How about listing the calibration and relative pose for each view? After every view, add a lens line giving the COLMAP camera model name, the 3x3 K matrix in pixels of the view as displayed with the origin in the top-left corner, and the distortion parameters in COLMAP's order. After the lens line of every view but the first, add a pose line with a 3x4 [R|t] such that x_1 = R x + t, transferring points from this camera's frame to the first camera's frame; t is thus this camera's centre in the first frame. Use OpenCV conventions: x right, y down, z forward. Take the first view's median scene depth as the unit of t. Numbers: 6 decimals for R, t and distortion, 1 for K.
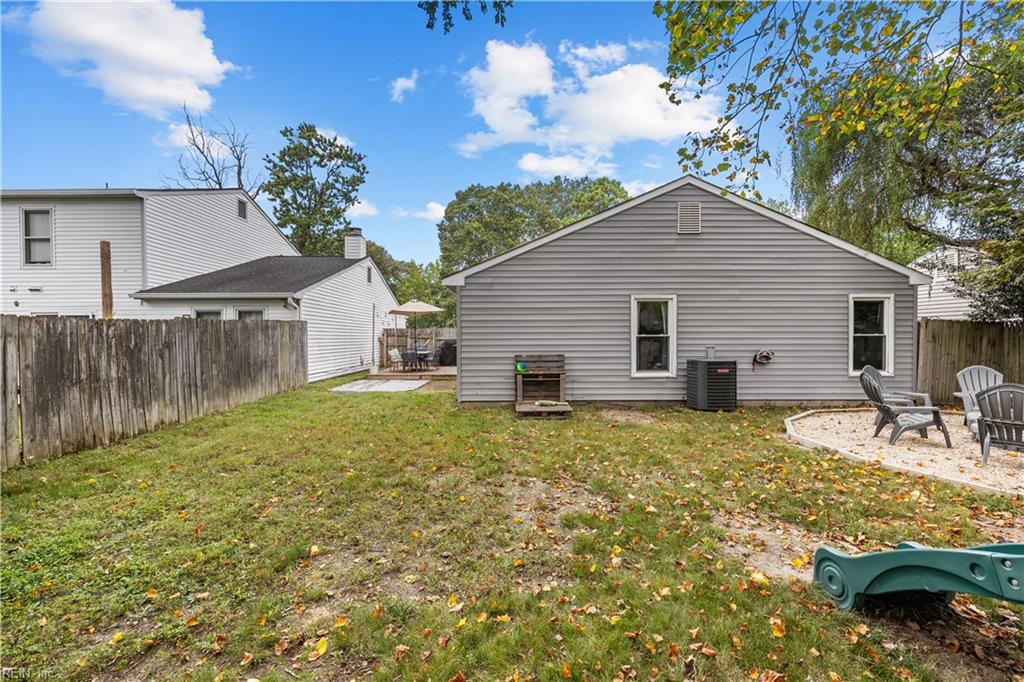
lens RADIAL K [[443.0, 0, 512.2], [0, 443.0, 344.8], [0, 0, 1]] dist [0.001635, -0.000085]
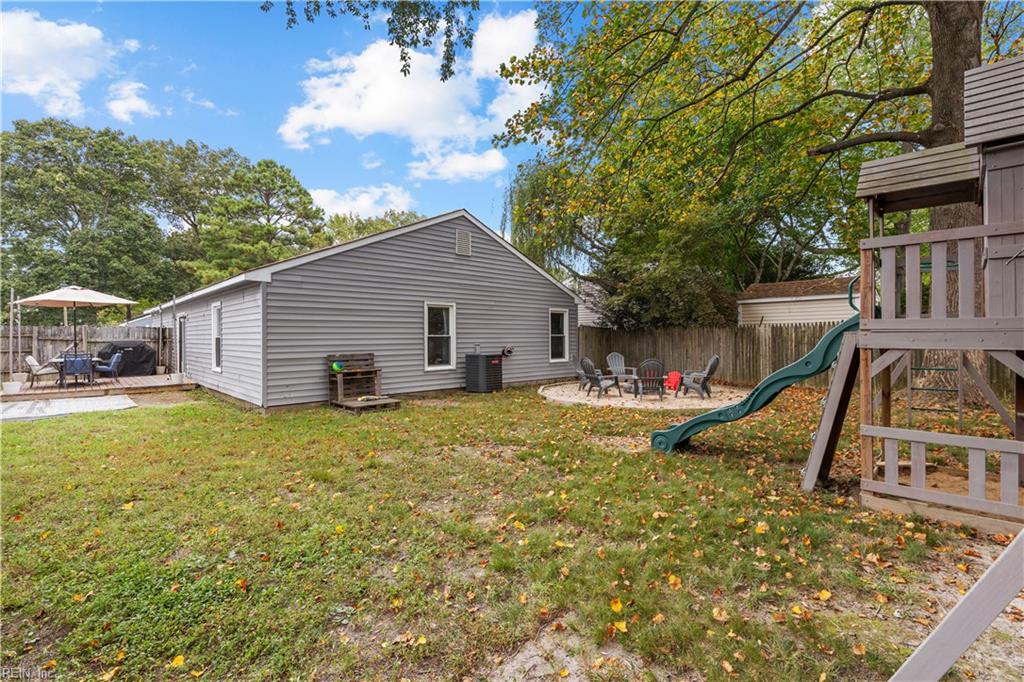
lens RADIAL K [[463.2, 0, 512.8], [0, 463.2, 338.3], [0, 0, 1]] dist [-0.004139, -0.000164]
pose [[0.731485, -0.003760, 0.681847, -0.399476], [0.015124, 0.999828, -0.010711, 0.002766], [-0.681689, 0.018147, 0.731417, -0.060052]]
